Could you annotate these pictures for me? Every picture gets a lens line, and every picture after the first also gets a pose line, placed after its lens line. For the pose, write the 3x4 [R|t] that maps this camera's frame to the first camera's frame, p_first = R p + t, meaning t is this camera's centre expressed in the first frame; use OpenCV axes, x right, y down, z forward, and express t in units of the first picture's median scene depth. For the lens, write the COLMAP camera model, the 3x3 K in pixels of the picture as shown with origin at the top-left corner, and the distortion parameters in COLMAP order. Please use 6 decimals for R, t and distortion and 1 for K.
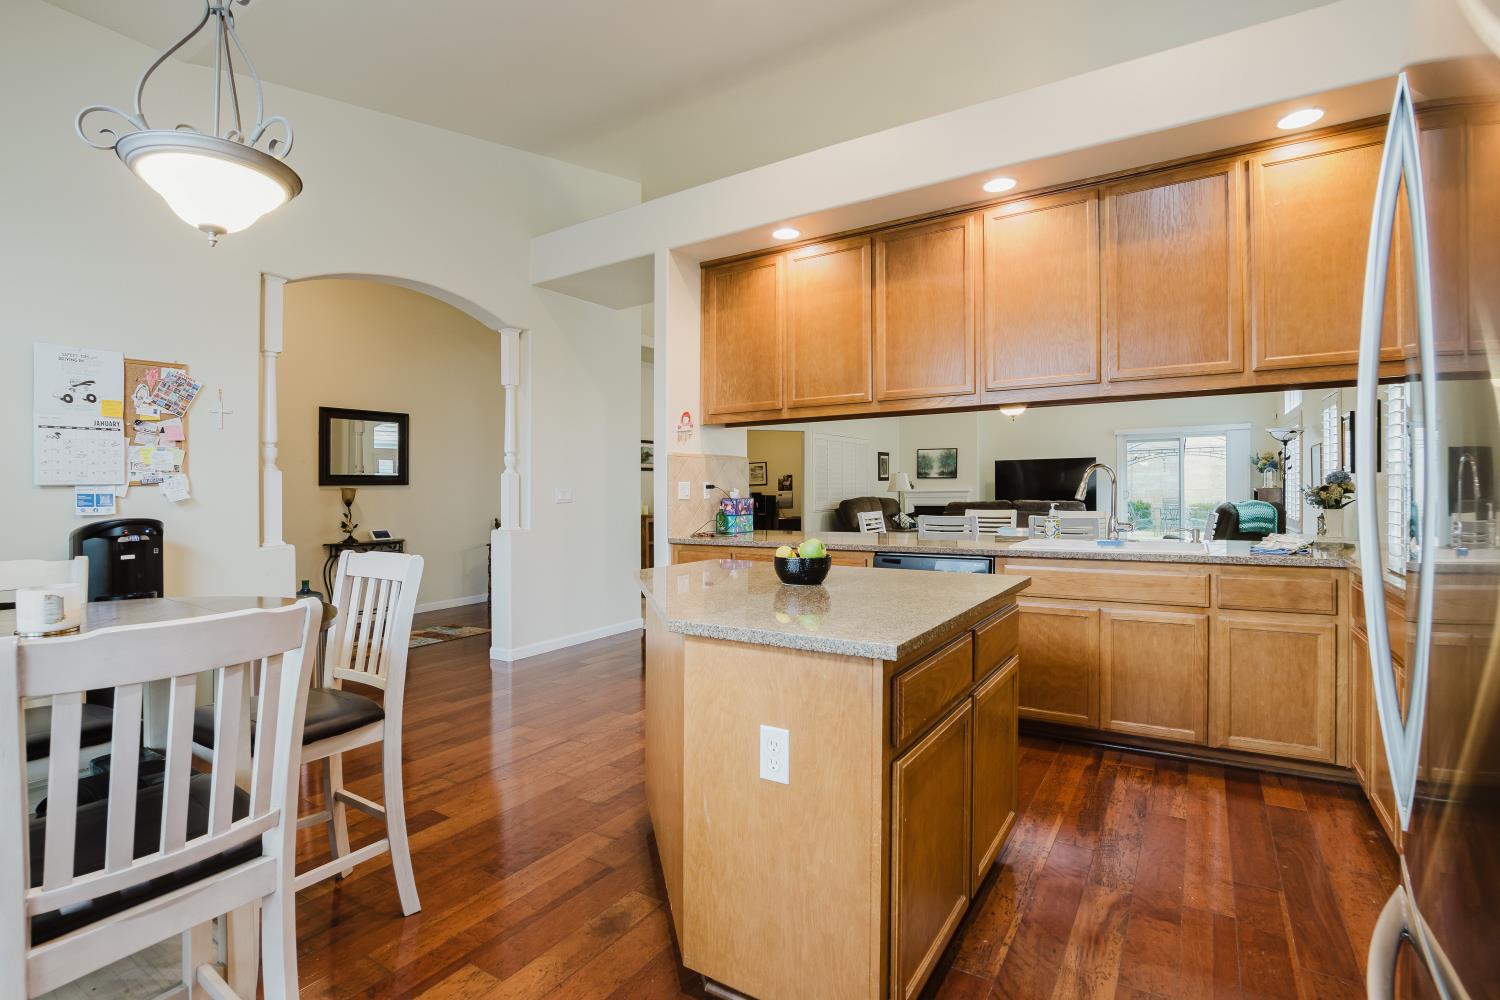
lens RADIAL K [[712.4, 0, 758.2], [0, 712.4, 486.5], [0, 0, 1]] dist [-0.032547, 0.004900]
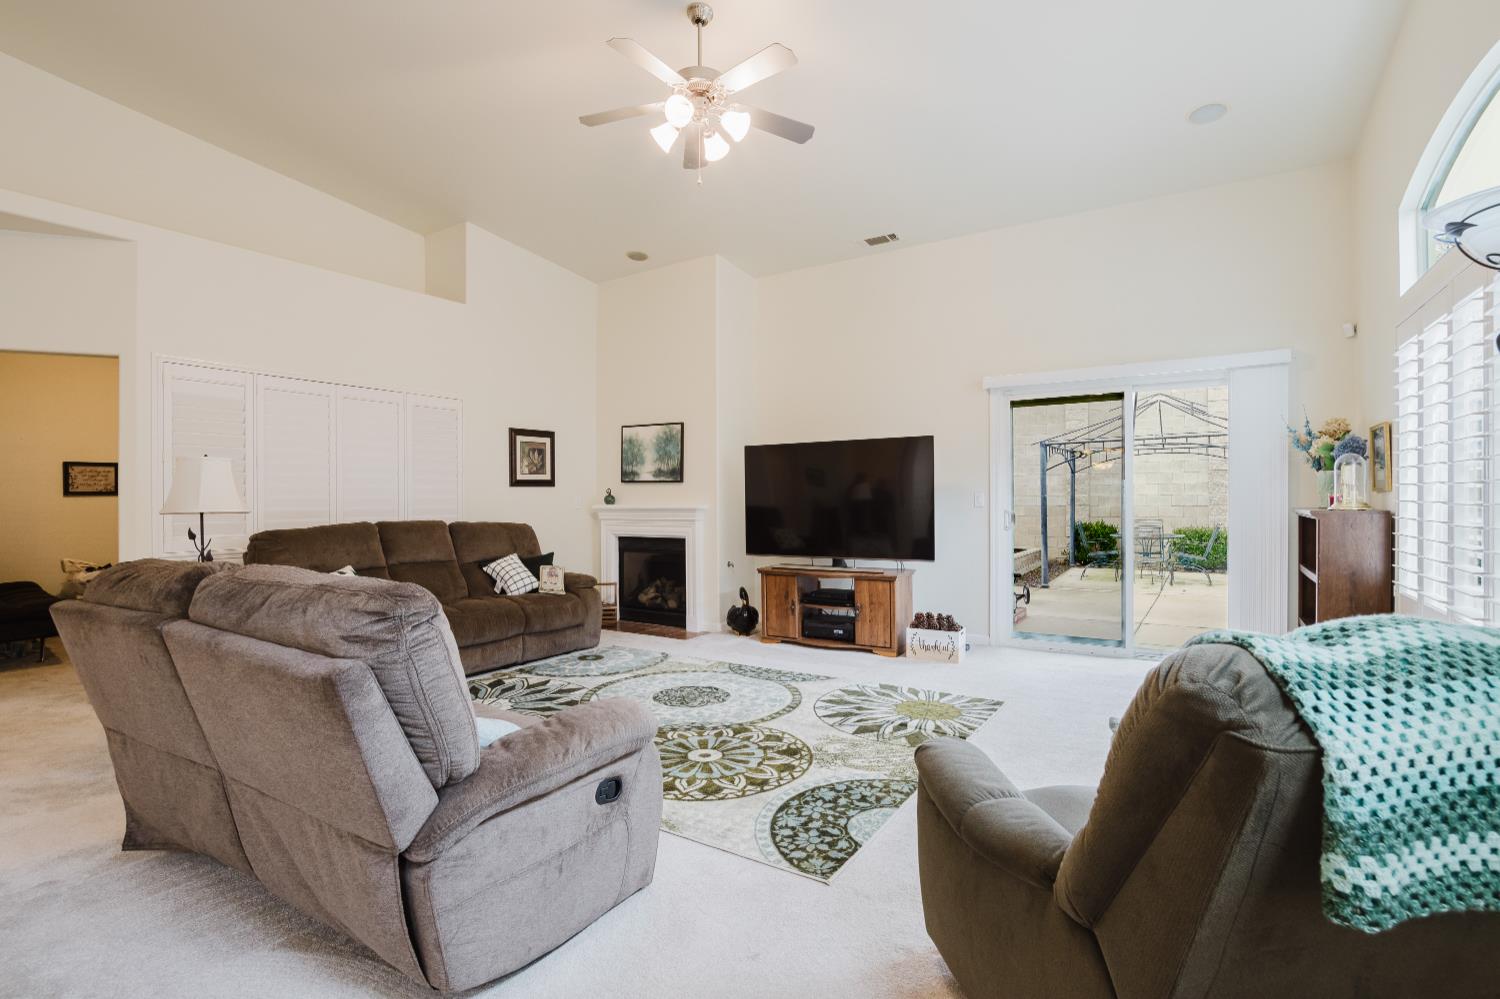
lens RADIAL K [[712.4, 0, 749.6], [0, 712.4, 500.2], [0, 0, 1]] dist [-0.032547, 0.004900]
pose [[0.999854, 0.006672, -0.015755, 1.371903], [-0.006589, 0.999964, 0.005289, -0.009084], [0.015790, -0.005185, 0.999862, 2.051708]]
